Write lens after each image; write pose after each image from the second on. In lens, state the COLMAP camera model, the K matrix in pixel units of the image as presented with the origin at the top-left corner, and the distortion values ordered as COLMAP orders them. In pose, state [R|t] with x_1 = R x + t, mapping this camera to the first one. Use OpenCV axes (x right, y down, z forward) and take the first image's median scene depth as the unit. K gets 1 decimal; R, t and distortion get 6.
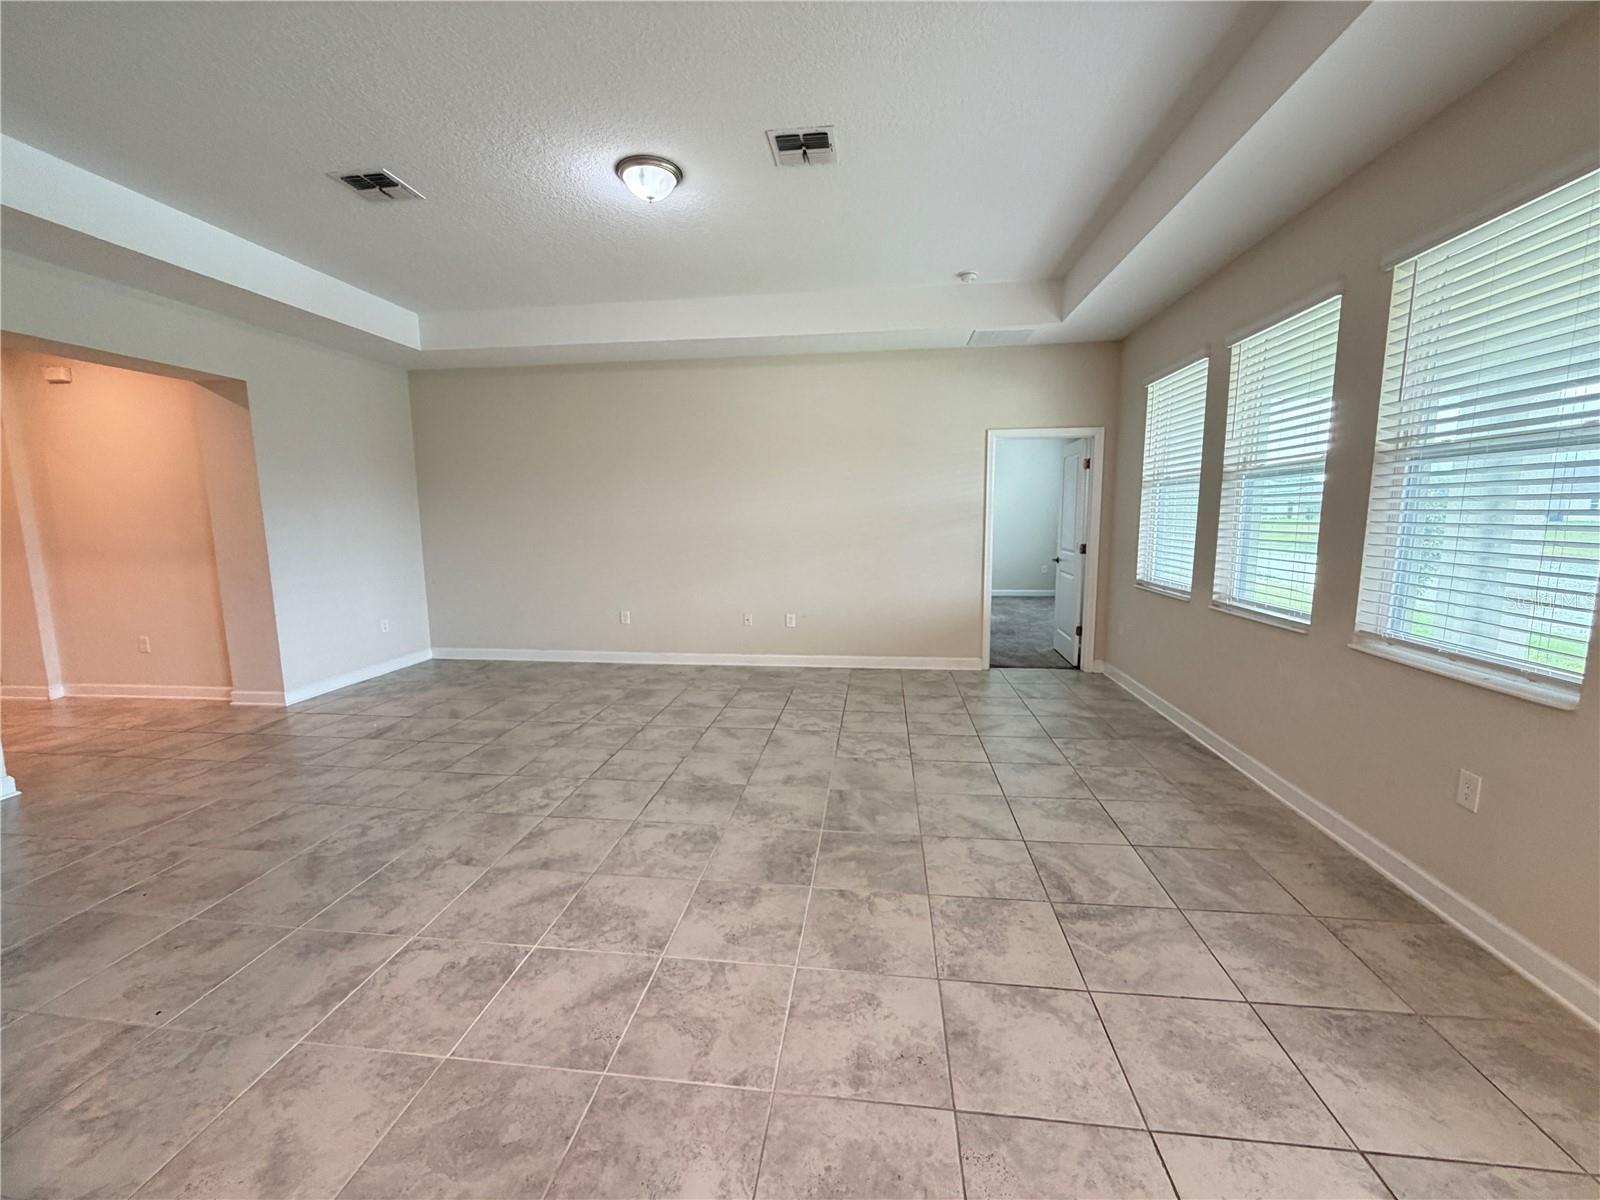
lens RADIAL K [[639.3, 0, 800.1], [0, 639.3, 599.3], [0, 0, 1]] dist [-0.000450, 0.000543]
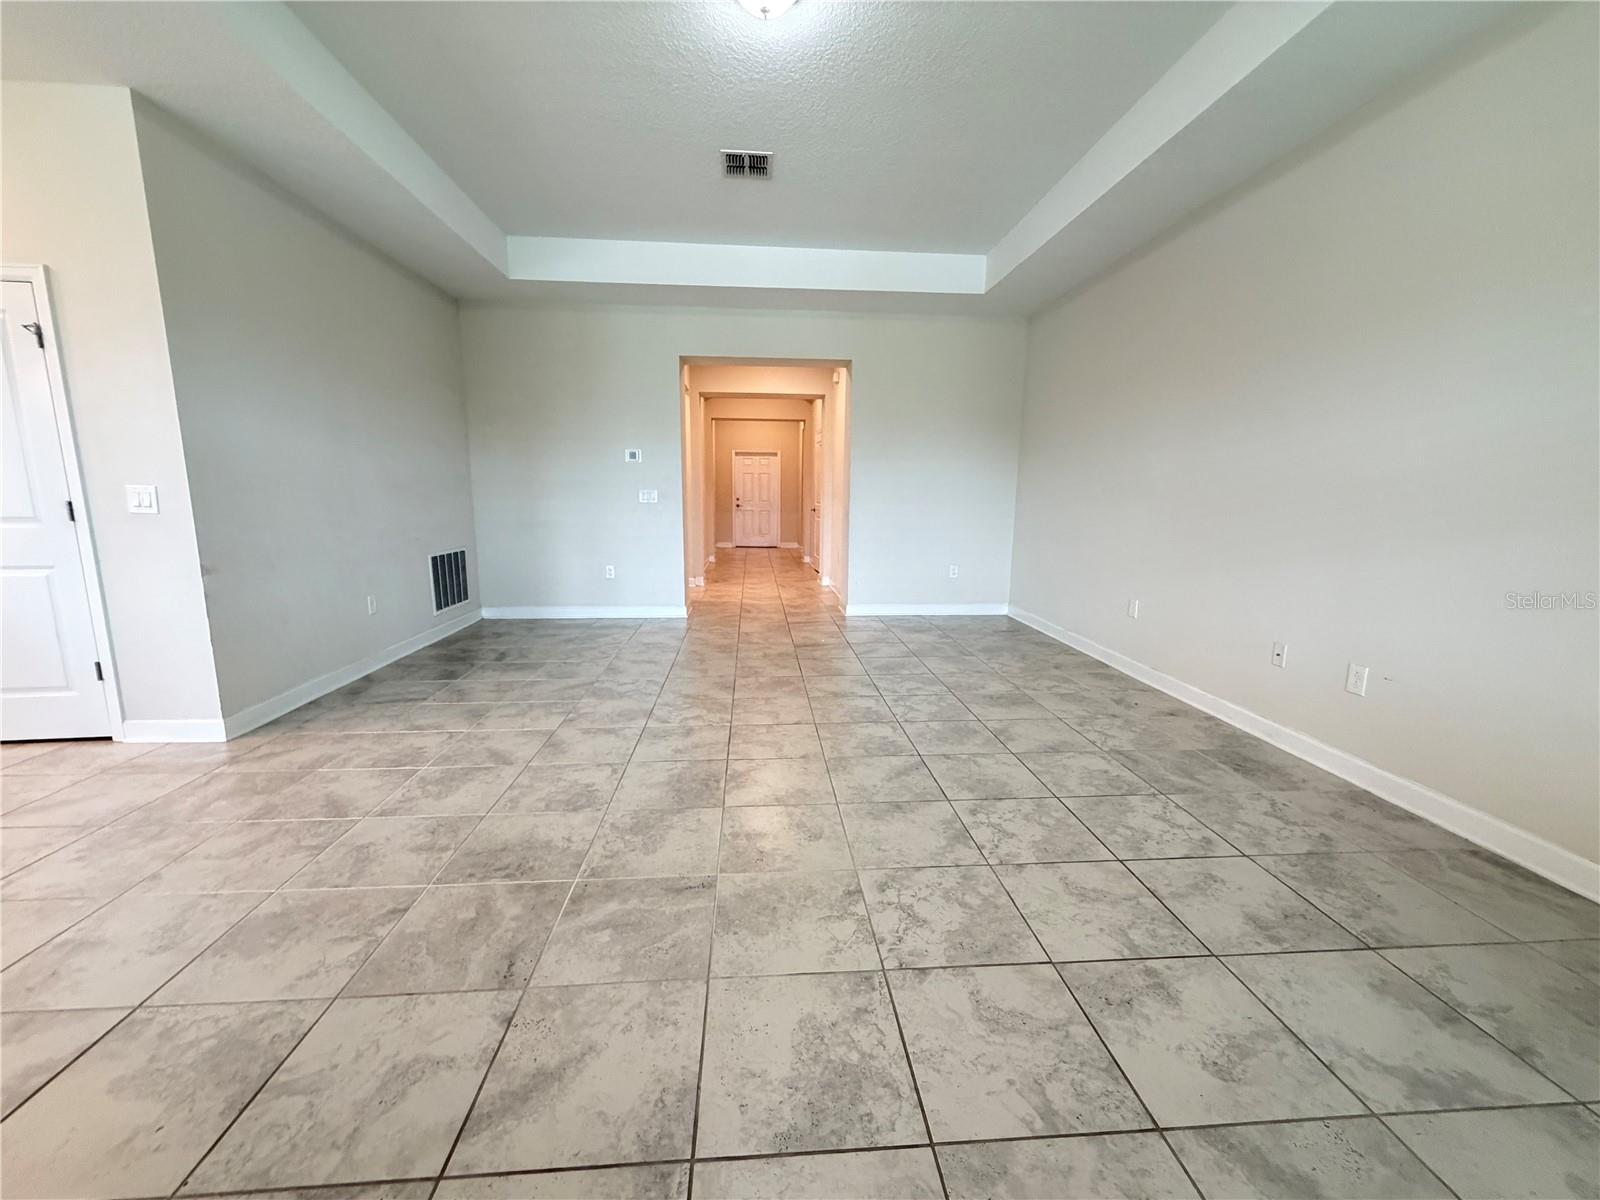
lens RADIAL K [[639.3, 0, 796.6], [0, 639.3, 599.4], [0, 0, 1]] dist [-0.000450, 0.000543]
pose [[0.195782, 0.173978, -0.965091, 0.655310], [-0.140385, 0.978973, 0.148001, -0.066190], [0.970547, 0.106508, 0.216090, 0.992601]]
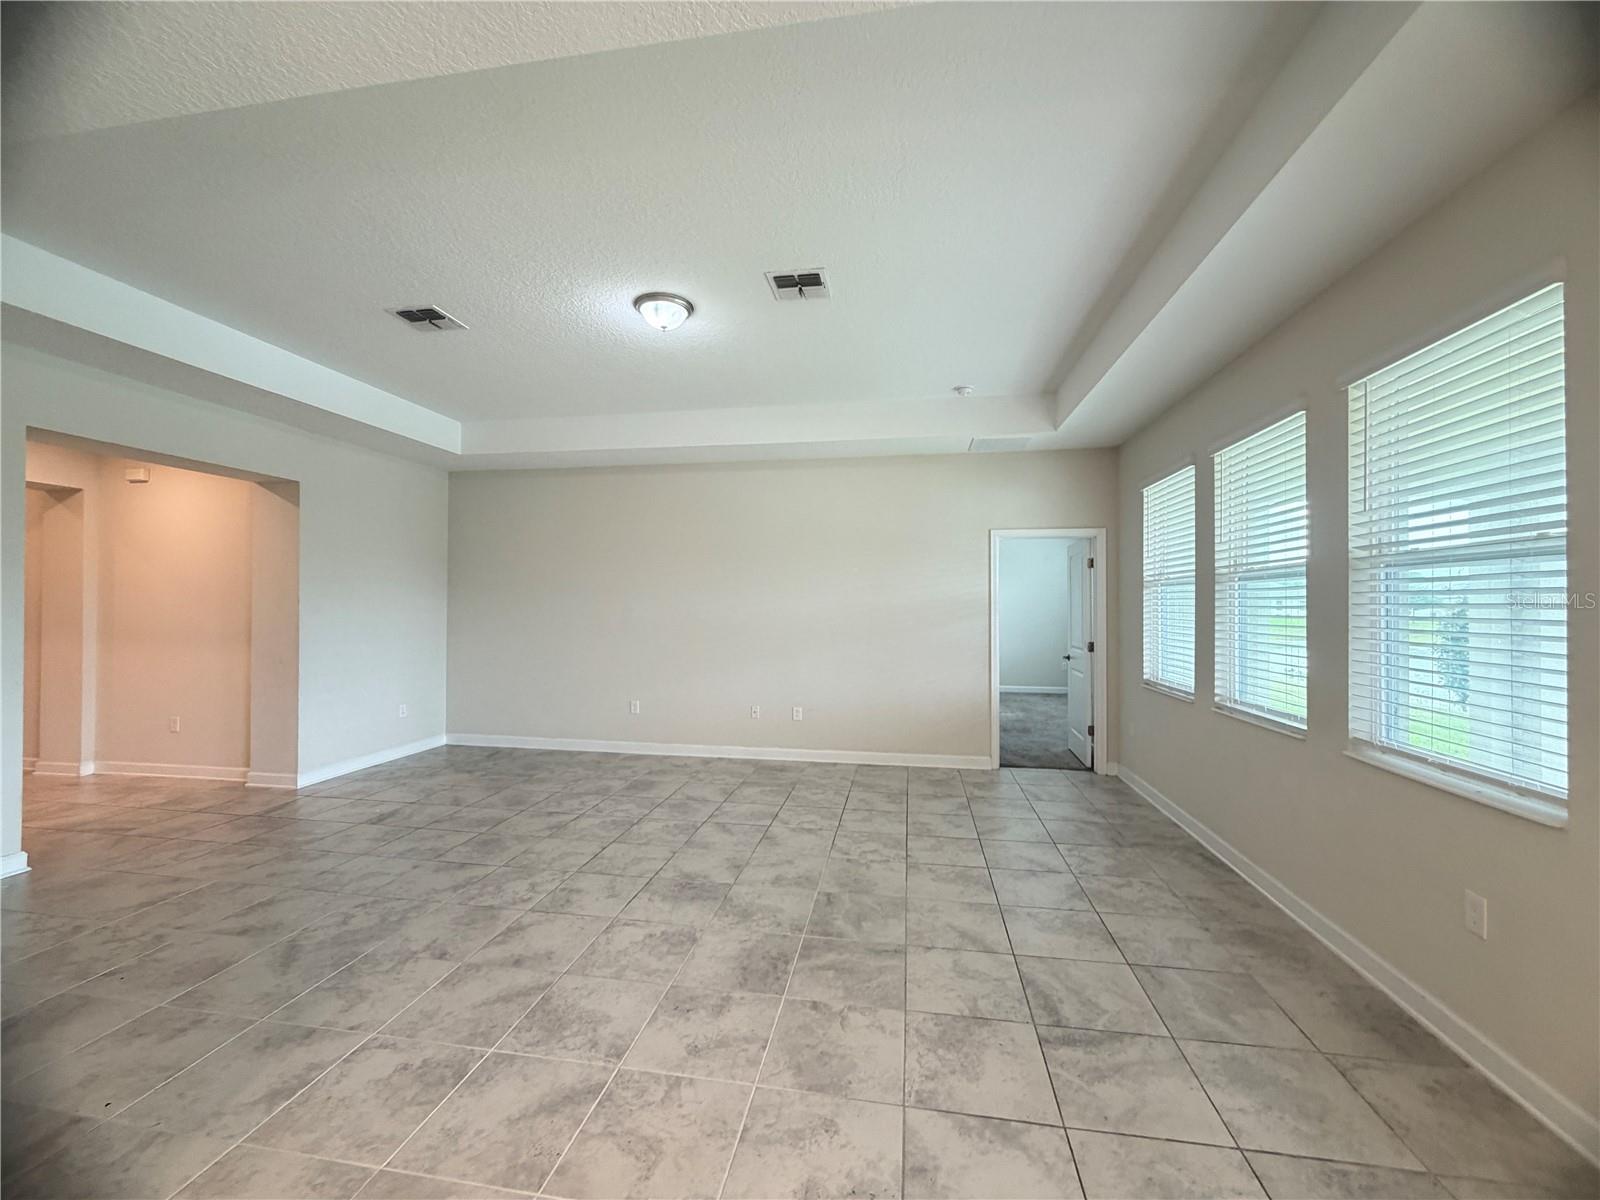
lens RADIAL K [[639.3, 0, 799.6], [0, 639.3, 599.6], [0, 0, 1]] dist [-0.000450, 0.000543]
pose [[0.998887, 0.012803, -0.045398, 0.061710], [-0.019102, 0.989803, -0.141156, -0.004614], [0.043128, 0.141866, 0.988946, -0.027070]]
